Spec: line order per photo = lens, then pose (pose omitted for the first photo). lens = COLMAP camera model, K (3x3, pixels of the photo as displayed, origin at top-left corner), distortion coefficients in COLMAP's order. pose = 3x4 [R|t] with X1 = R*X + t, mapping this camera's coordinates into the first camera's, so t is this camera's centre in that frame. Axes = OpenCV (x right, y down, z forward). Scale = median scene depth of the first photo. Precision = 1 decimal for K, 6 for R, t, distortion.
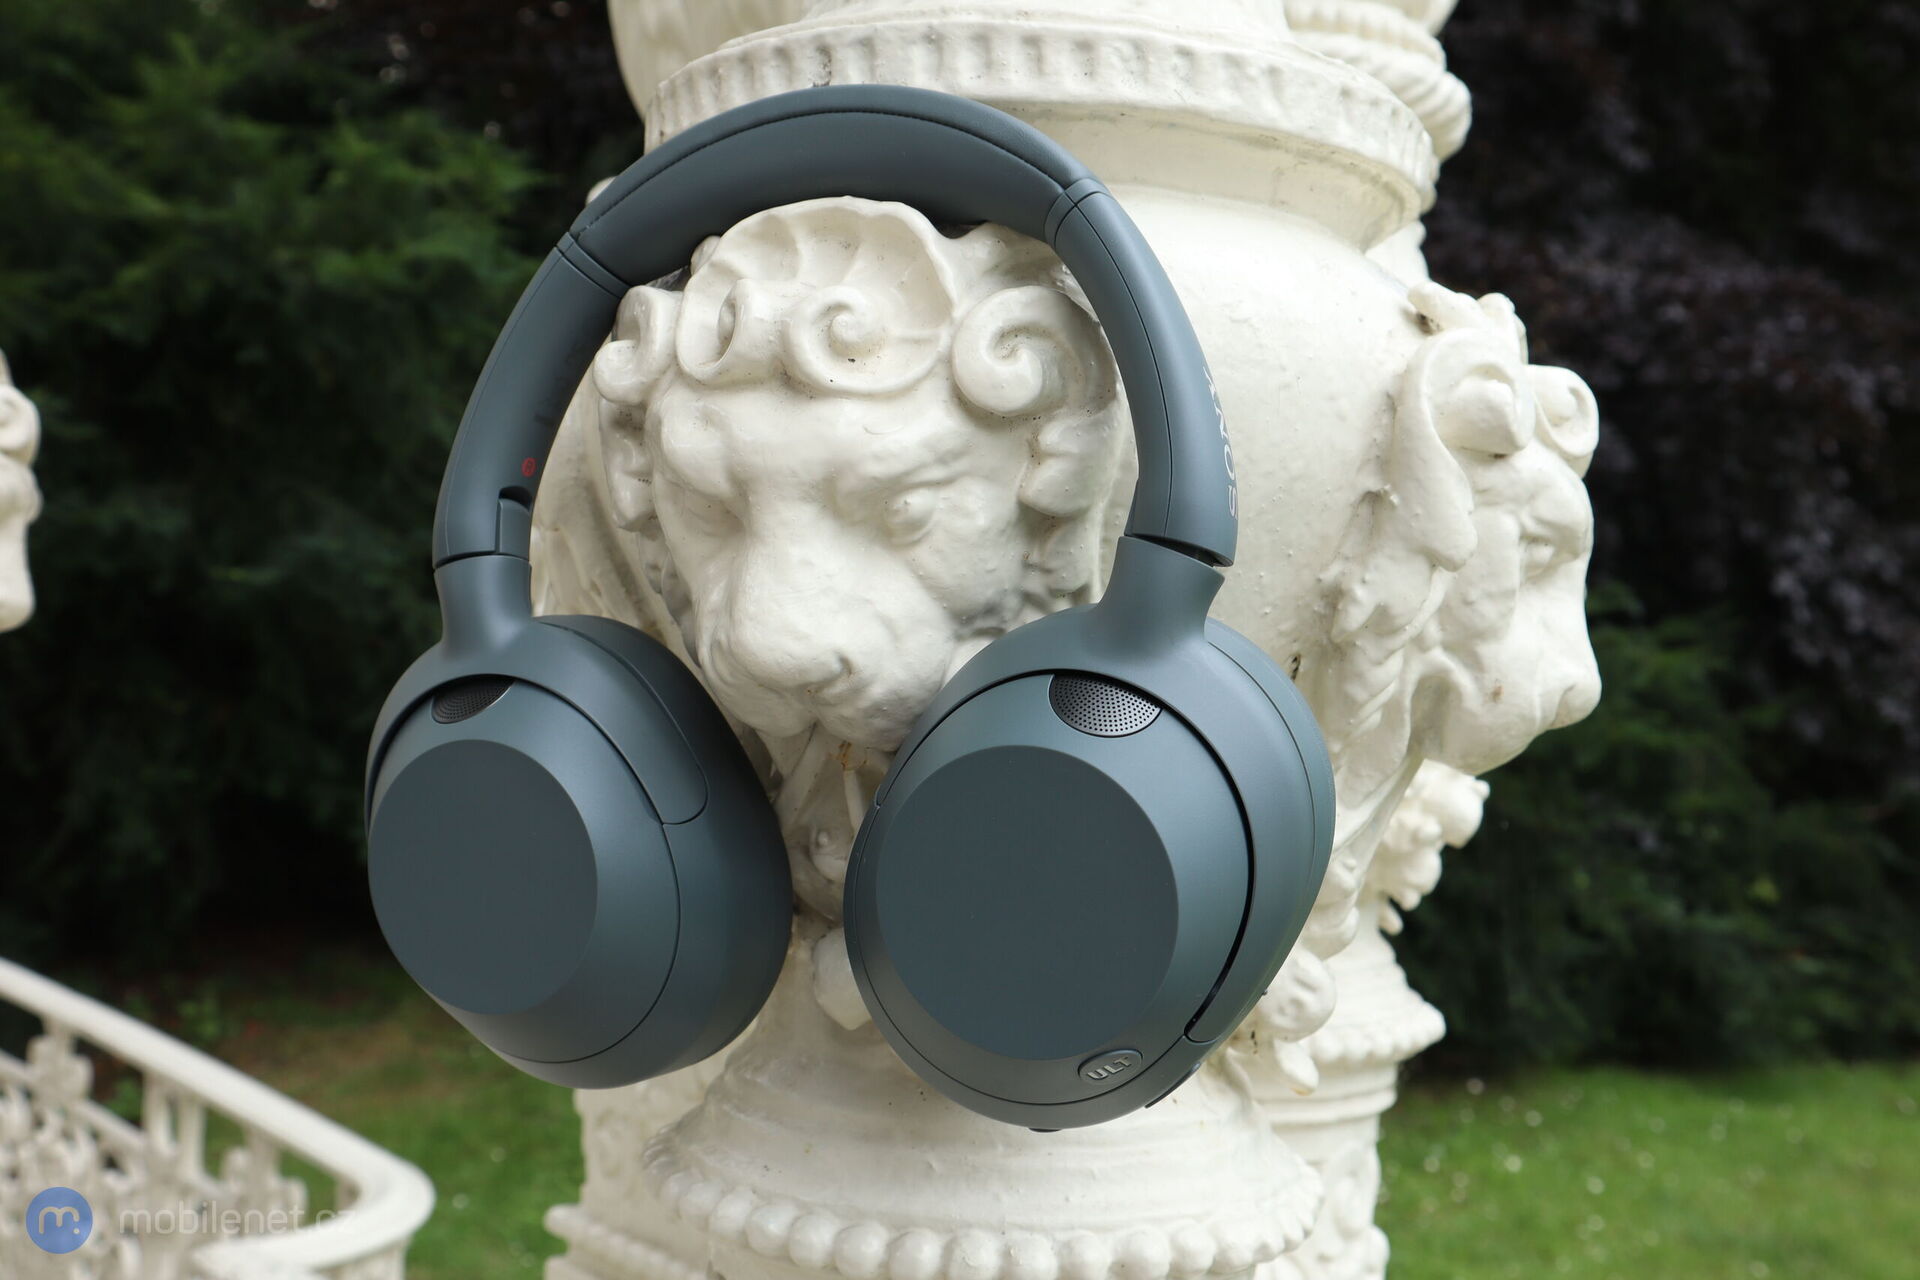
lens RADIAL K [[2134.9, 0, 958.6], [0, 2134.9, 680.6], [0, 0, 1]] dist [0.035493, 0.000000]
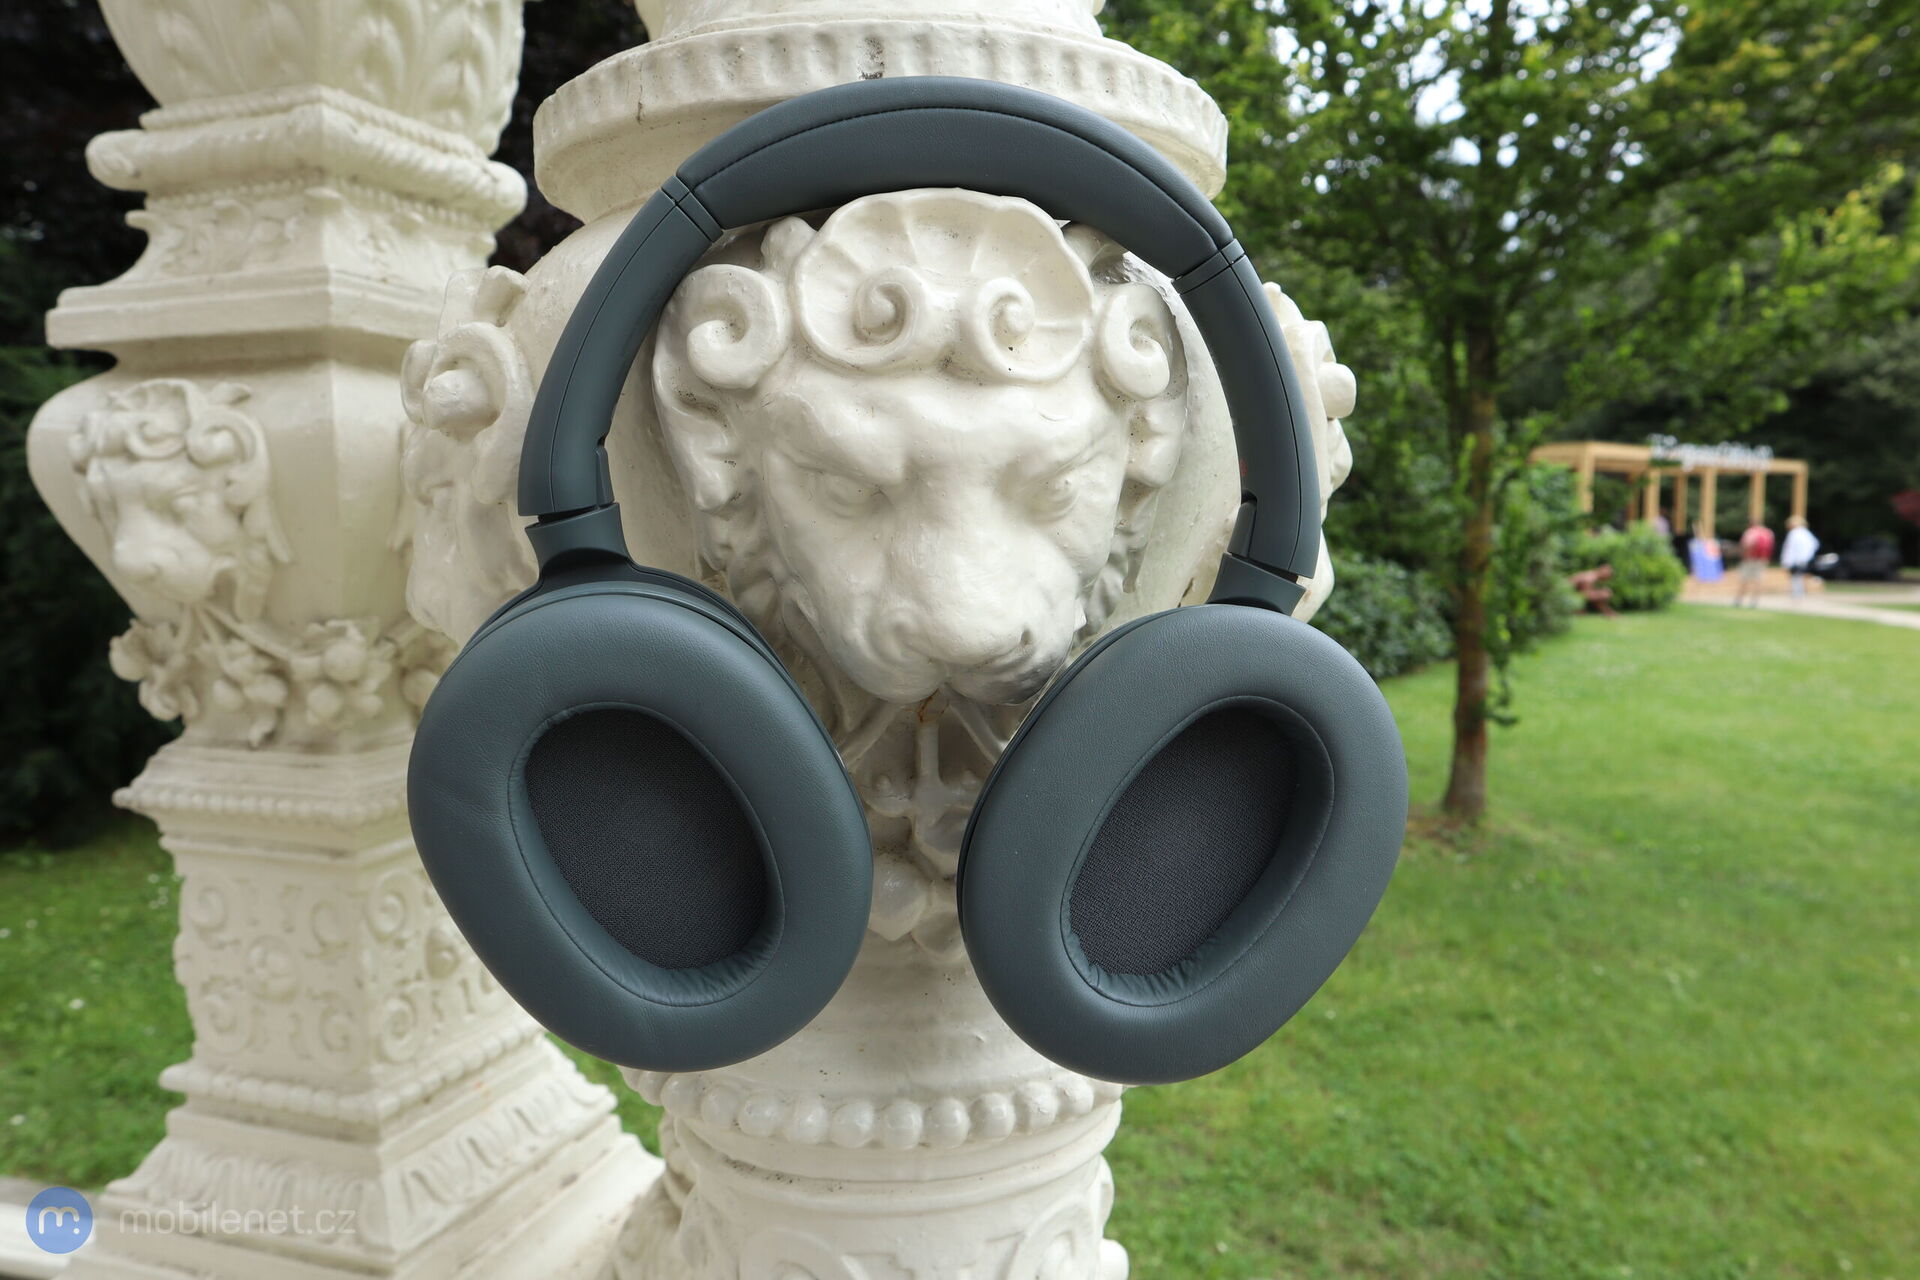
lens RADIAL K [[1411.0, 0, 962.0], [0, 1411.0, 651.9], [0, 0, 1]] dist [-0.063265, 0.025519]
pose [[0.846739, -0.106504, 0.521239, -0.405183], [0.052590, 0.991714, 0.117205, -0.076272], [-0.529403, -0.071831, 0.845324, 0.377548]]
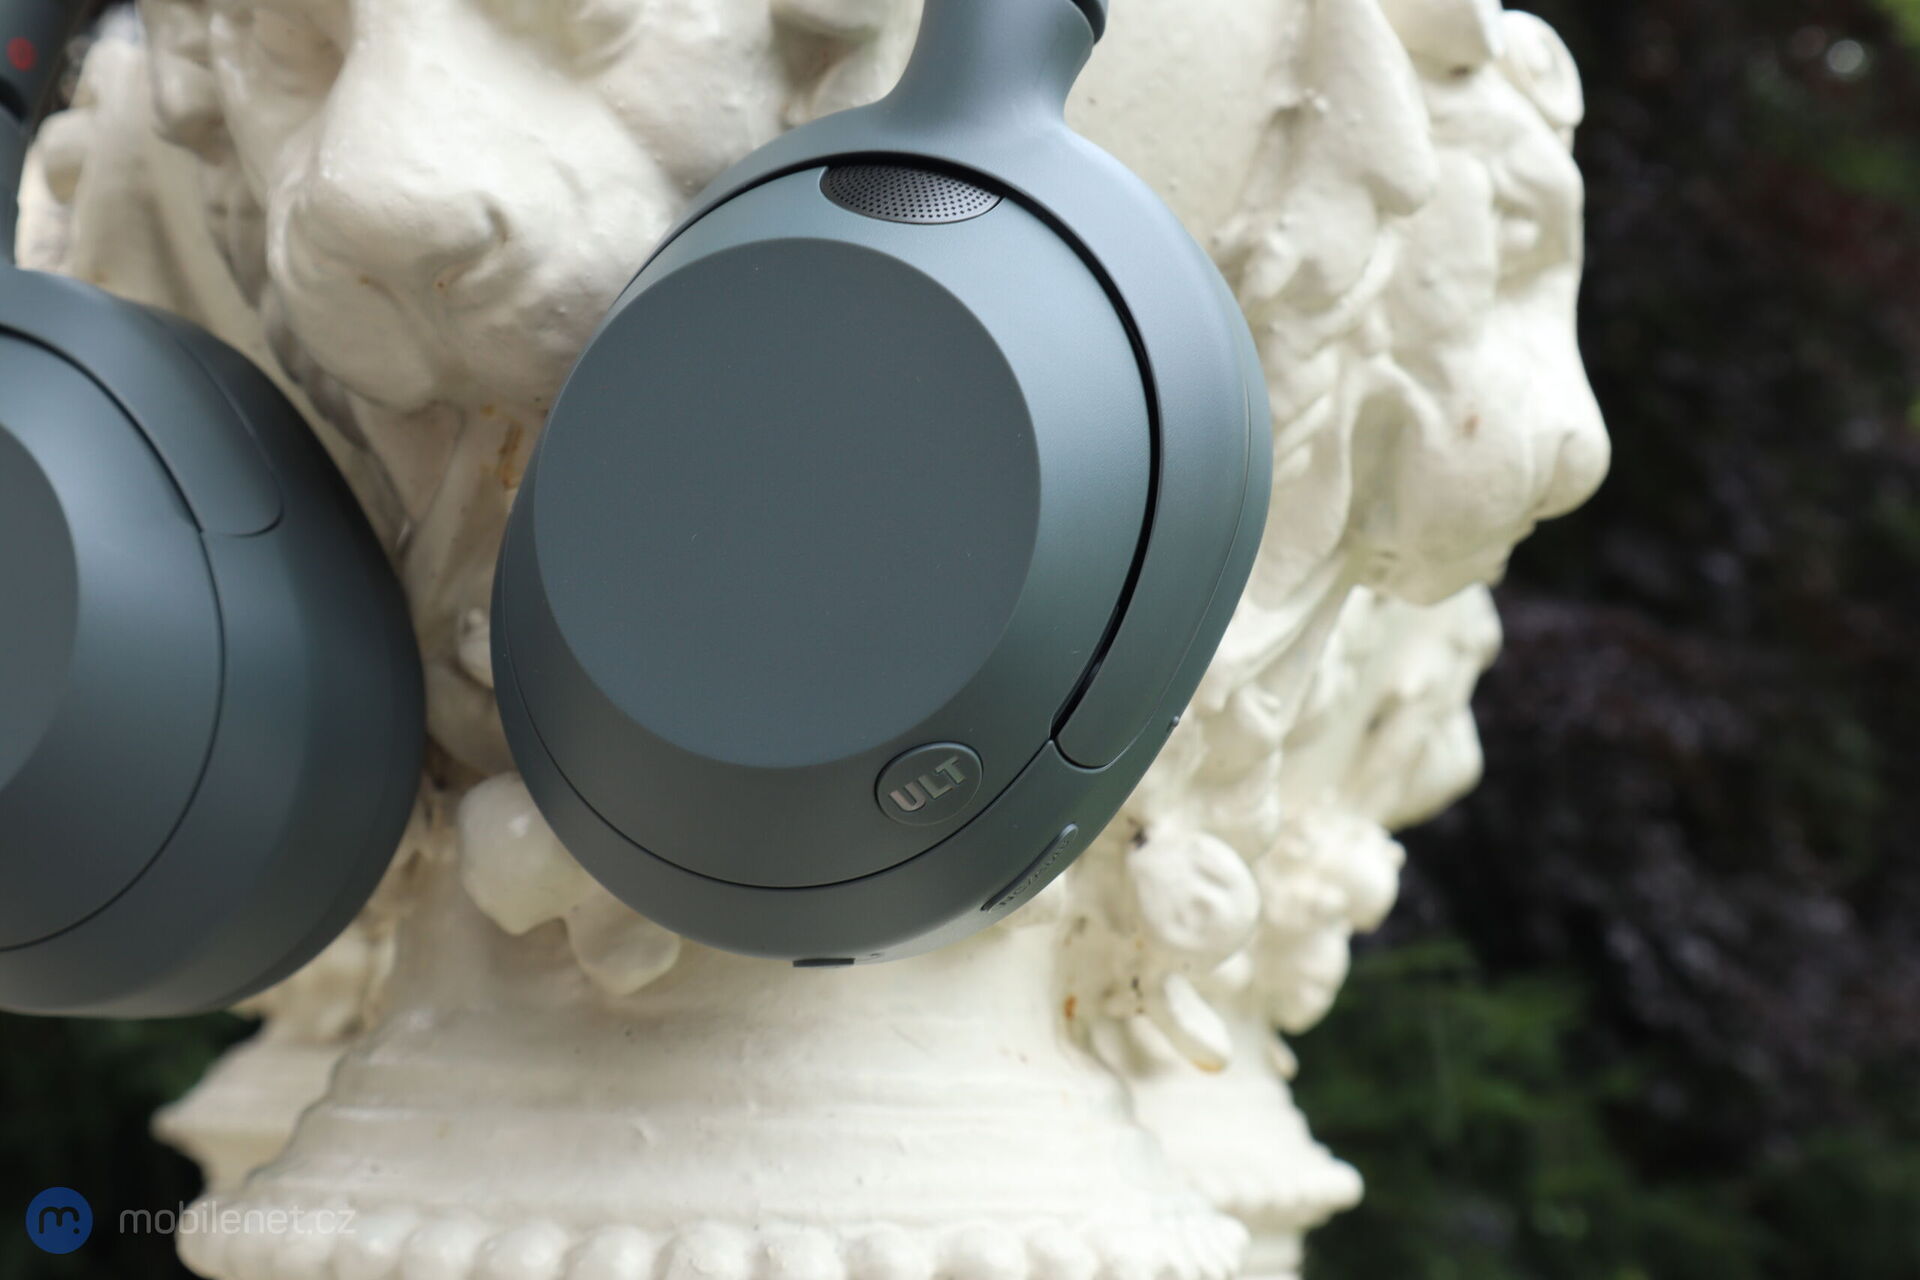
lens RADIAL K [[2262.8, 0, 961.0], [0, 2262.8, 659.5], [0, 0, 1]] dist [0.059553, 0.000000]
pose [[0.995182, -0.001306, 0.098031, 0.015521], [0.021351, 0.978800, -0.203703, 0.232508], [-0.095687, 0.204815, 0.974112, 0.324890]]
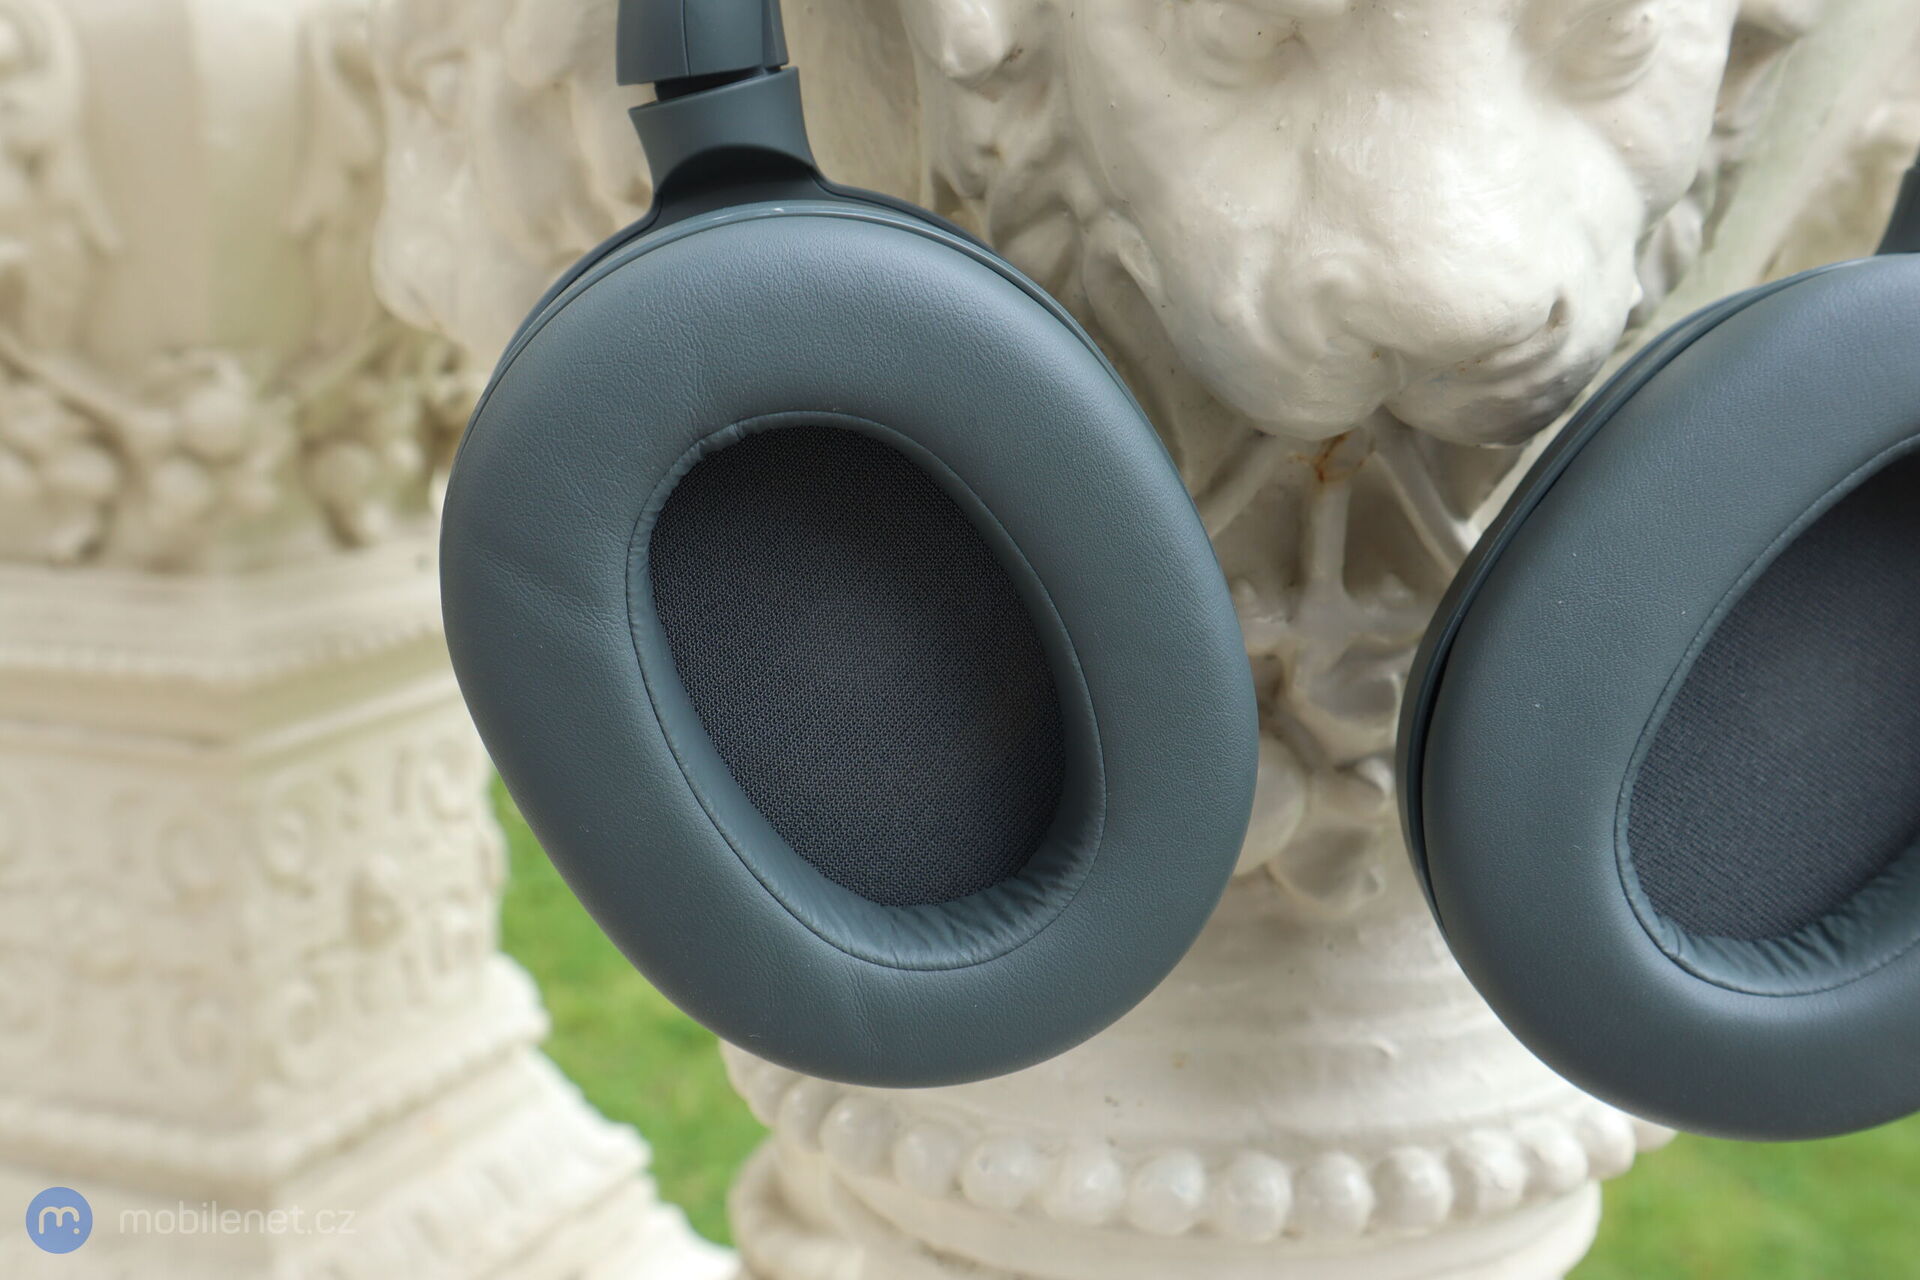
lens RADIAL K [[2236.6, 0, 972.2], [0, 2236.6, 642.7], [0, 0, 1]] dist [0.064376, 0.000000]
pose [[0.881911, -0.129800, 0.453195, -0.432780], [0.047364, 0.980879, 0.188766, -0.037843], [-0.469031, -0.145009, 0.871196, 0.478853]]
